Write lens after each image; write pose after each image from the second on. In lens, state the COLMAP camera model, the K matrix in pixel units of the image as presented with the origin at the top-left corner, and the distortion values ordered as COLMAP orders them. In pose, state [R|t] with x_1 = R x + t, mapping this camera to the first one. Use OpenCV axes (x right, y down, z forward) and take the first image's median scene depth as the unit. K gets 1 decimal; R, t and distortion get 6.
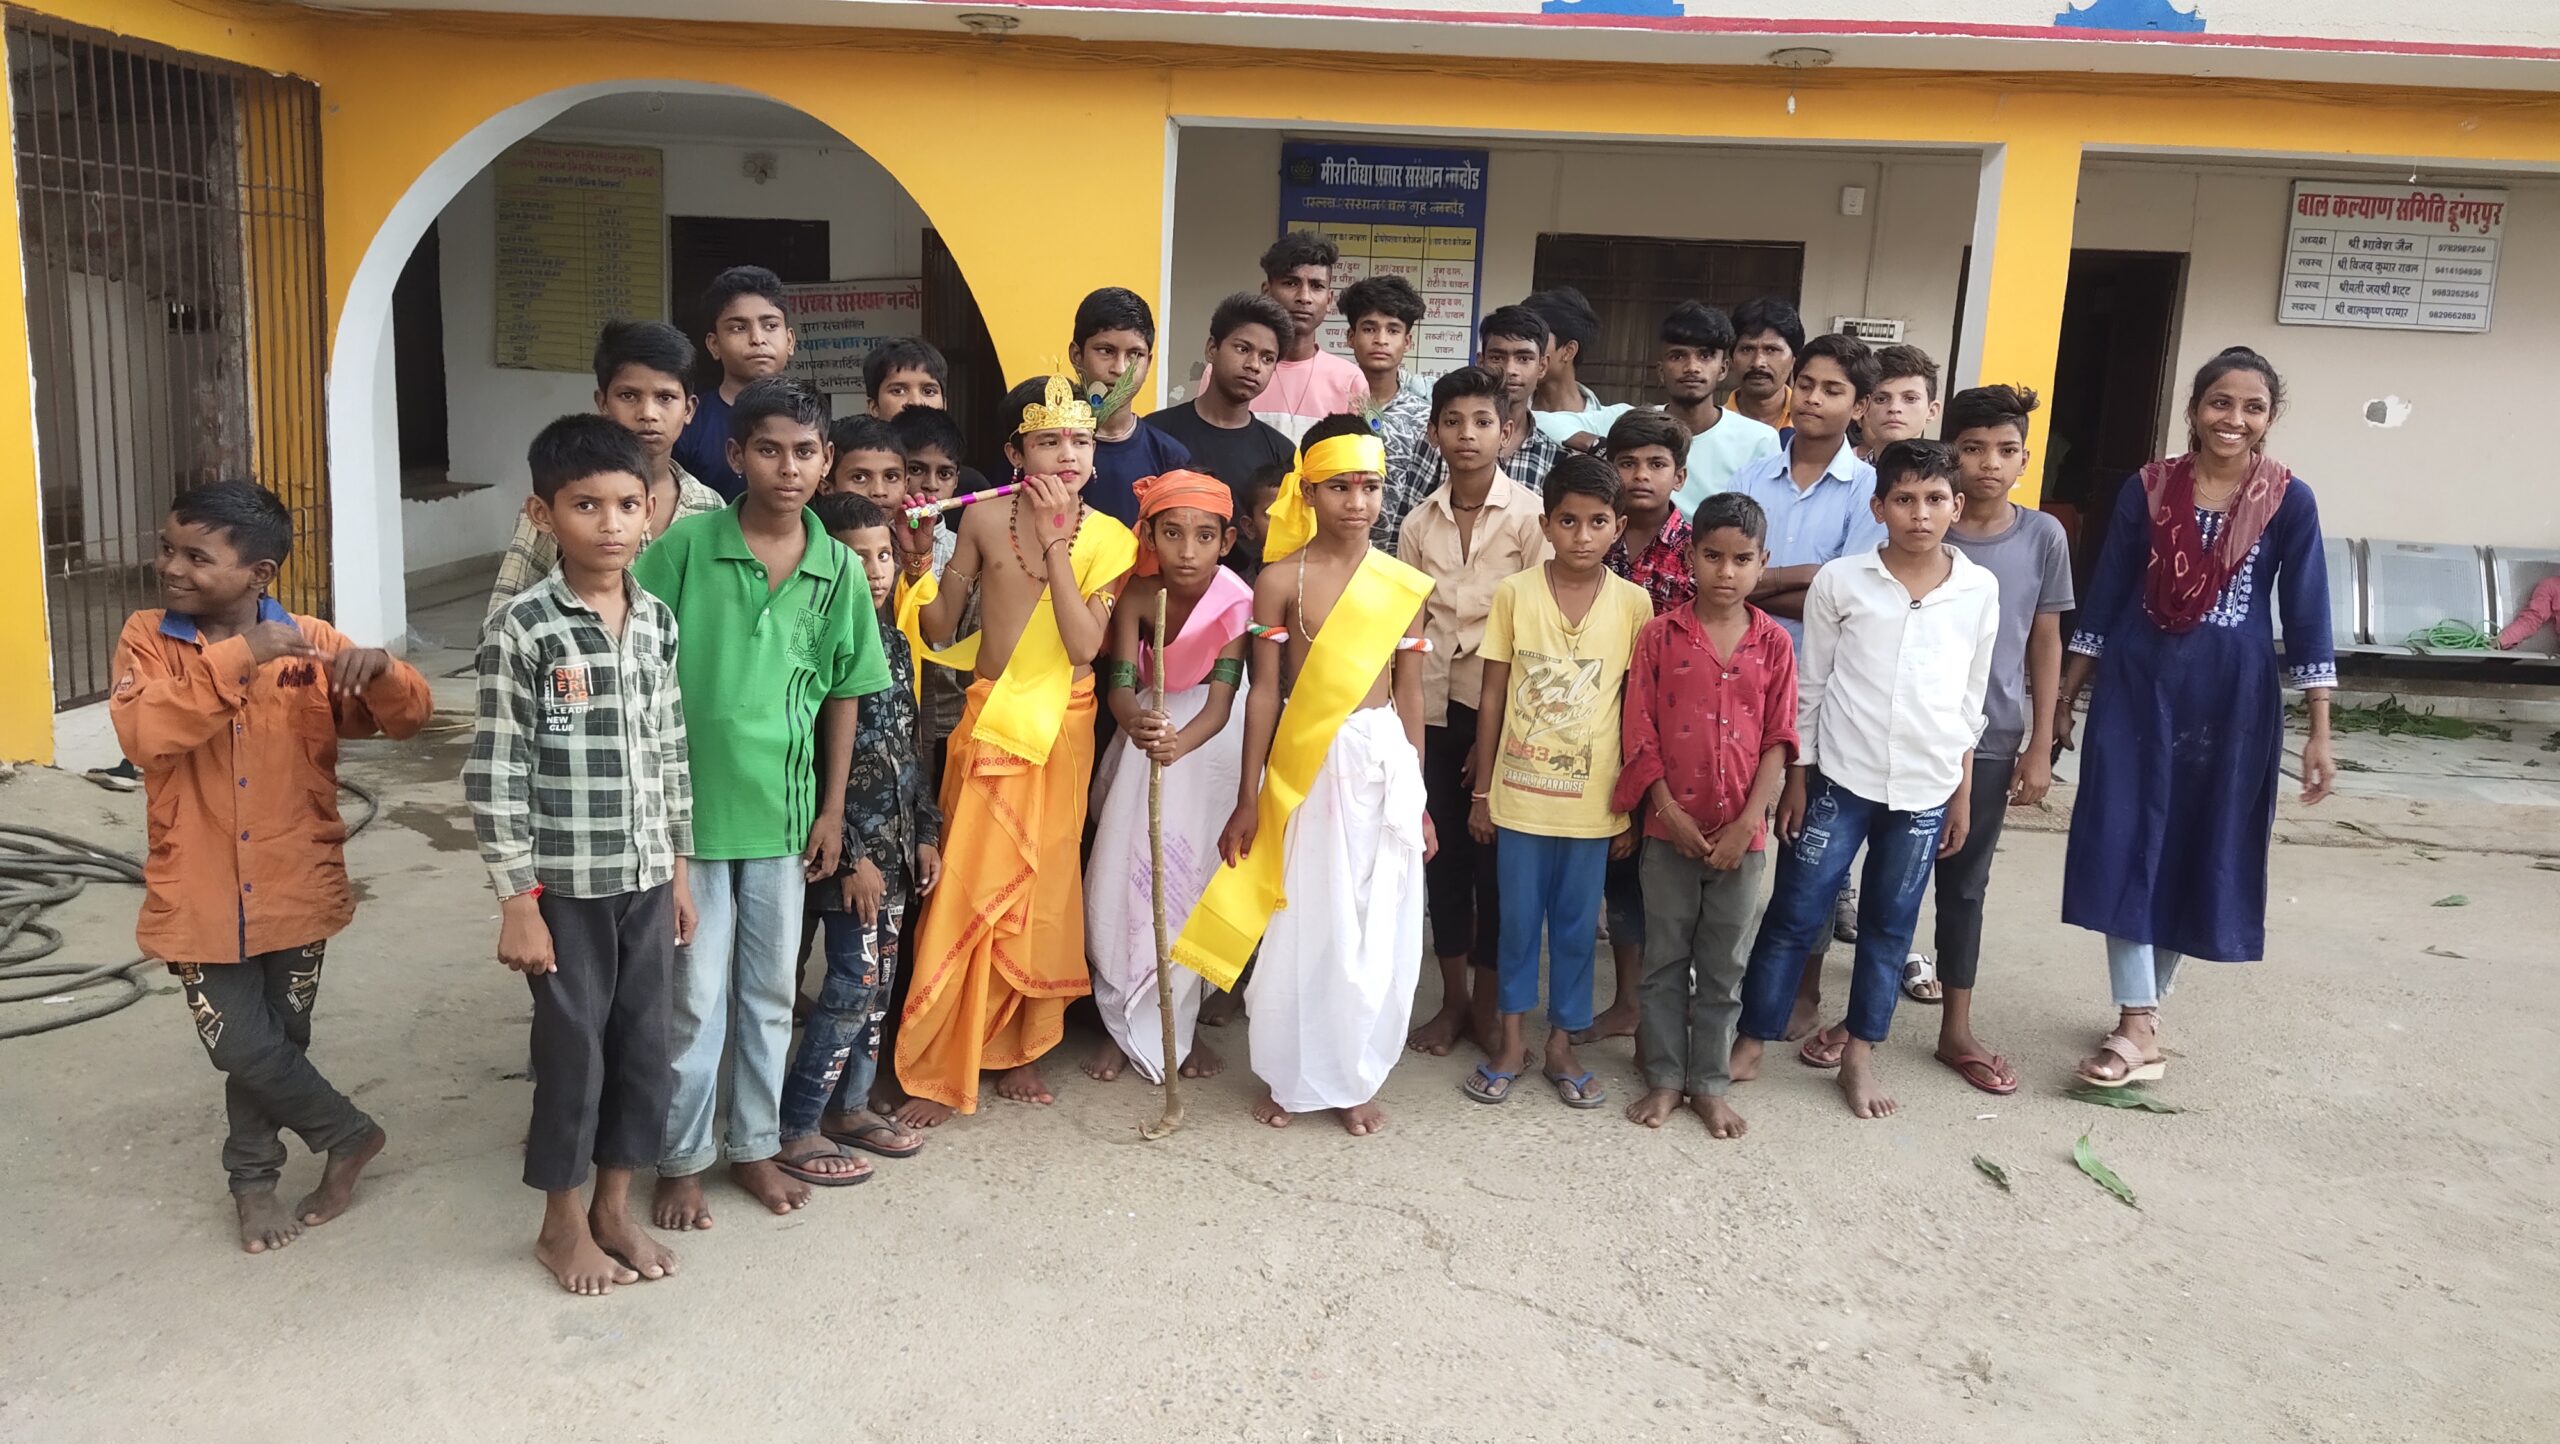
lens RADIAL K [[1902.2, 0, 1269.8], [0, 1902.2, 708.3], [0, 0, 1]] dist [0.099011, -0.153893]
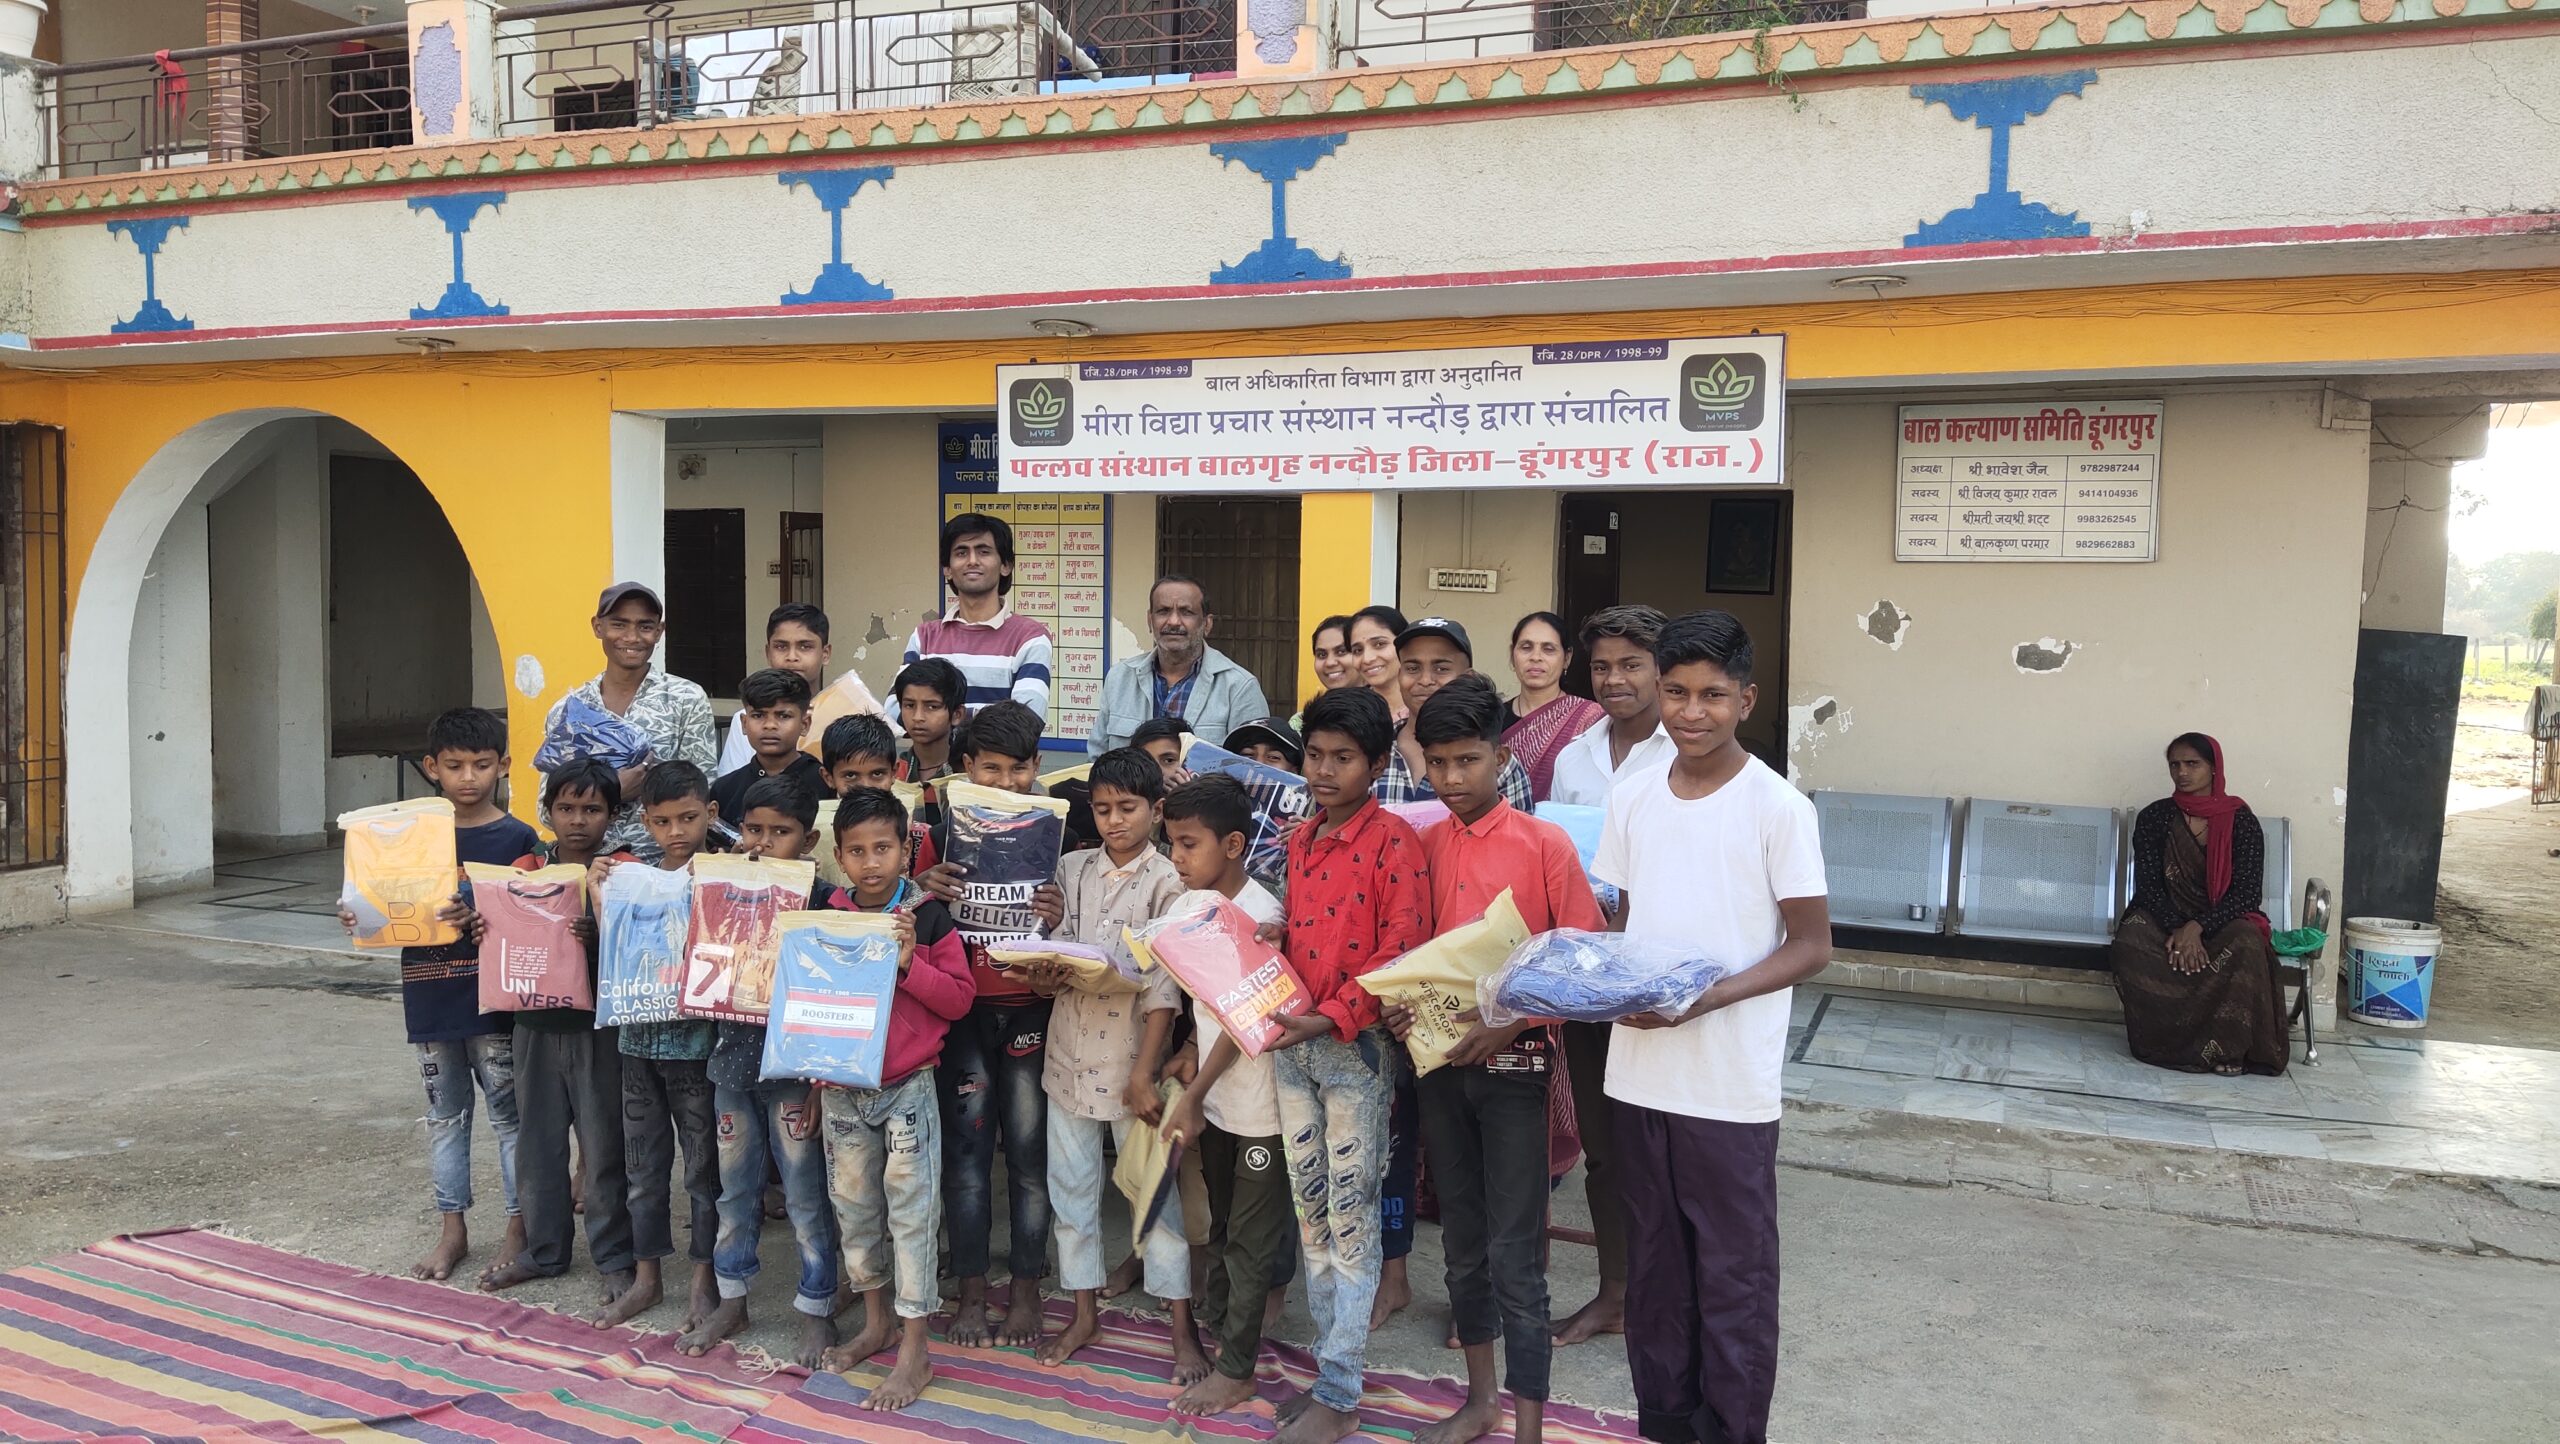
lens RADIAL K [[1884.6, 0, 1274.6], [0, 1884.6, 726.4], [0, 0, 1]] dist [0.129570, -0.187606]
pose [[0.946053, -0.004270, -0.323985, 0.540434], [-0.035903, 0.992374, -0.117918, -0.007423], [0.322017, 0.123188, 0.938685, 0.081541]]
